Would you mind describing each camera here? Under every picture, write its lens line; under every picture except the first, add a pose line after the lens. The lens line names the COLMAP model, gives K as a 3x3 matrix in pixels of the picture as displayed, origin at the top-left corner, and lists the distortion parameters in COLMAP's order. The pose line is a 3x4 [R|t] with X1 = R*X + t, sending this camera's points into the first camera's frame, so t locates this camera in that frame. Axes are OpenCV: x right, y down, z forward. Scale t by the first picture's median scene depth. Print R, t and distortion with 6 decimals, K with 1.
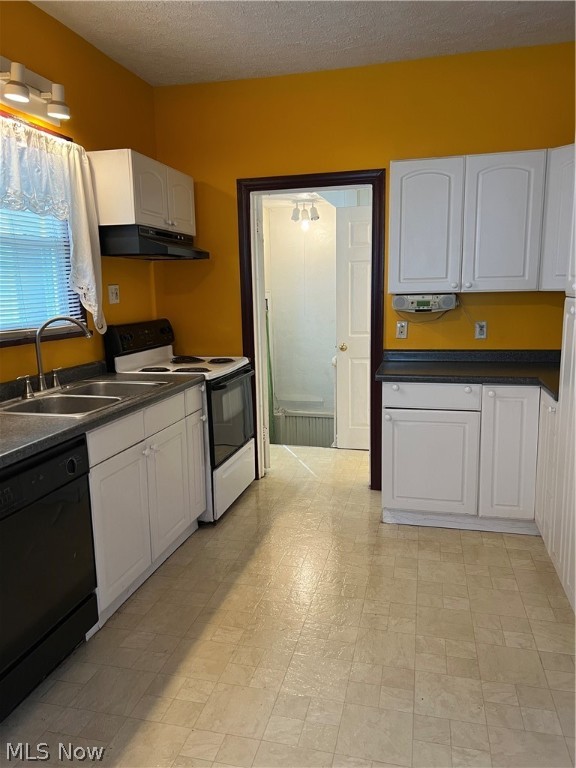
lens RADIAL K [[568.3, 0, 285.1], [0, 568.3, 392.3], [0, 0, 1]] dist [0.061103, -0.063067]
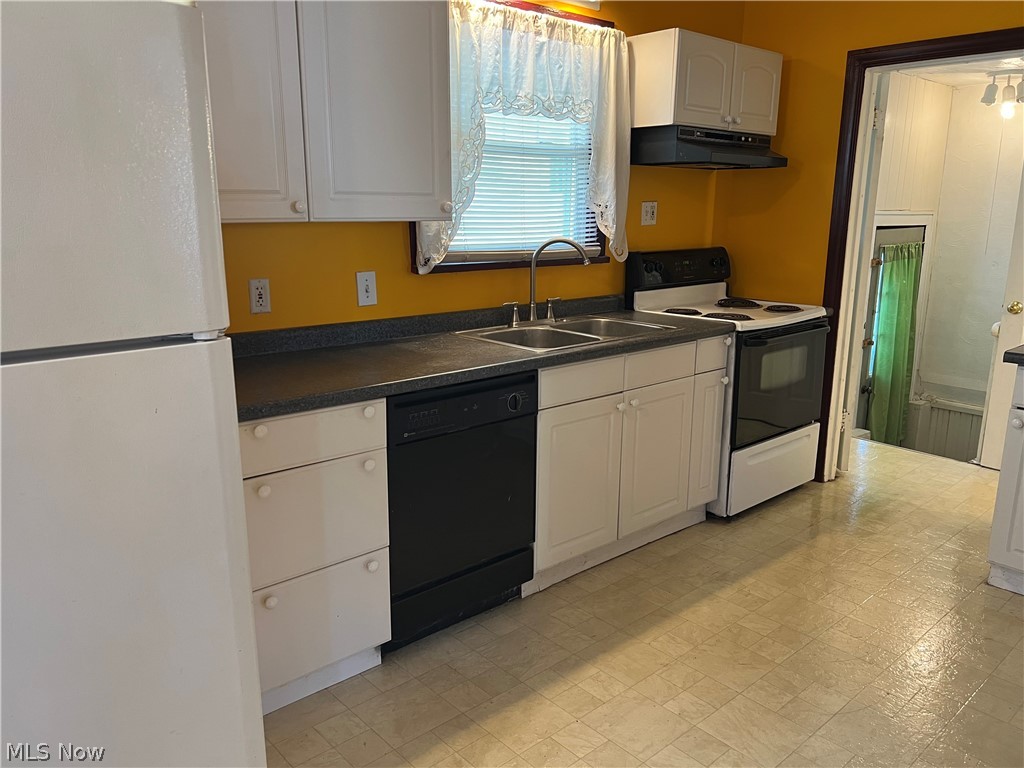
lens RADIAL K [[759.6, 0, 517.4], [0, 759.6, 391.4], [0, 0, 1]] dist [0.055080, -0.071012]
pose [[0.829646, 0.153811, -0.536684, 0.174559], [-0.122248, 0.988021, 0.094182, -0.002254], [0.544741, -0.012529, 0.838511, -0.007661]]
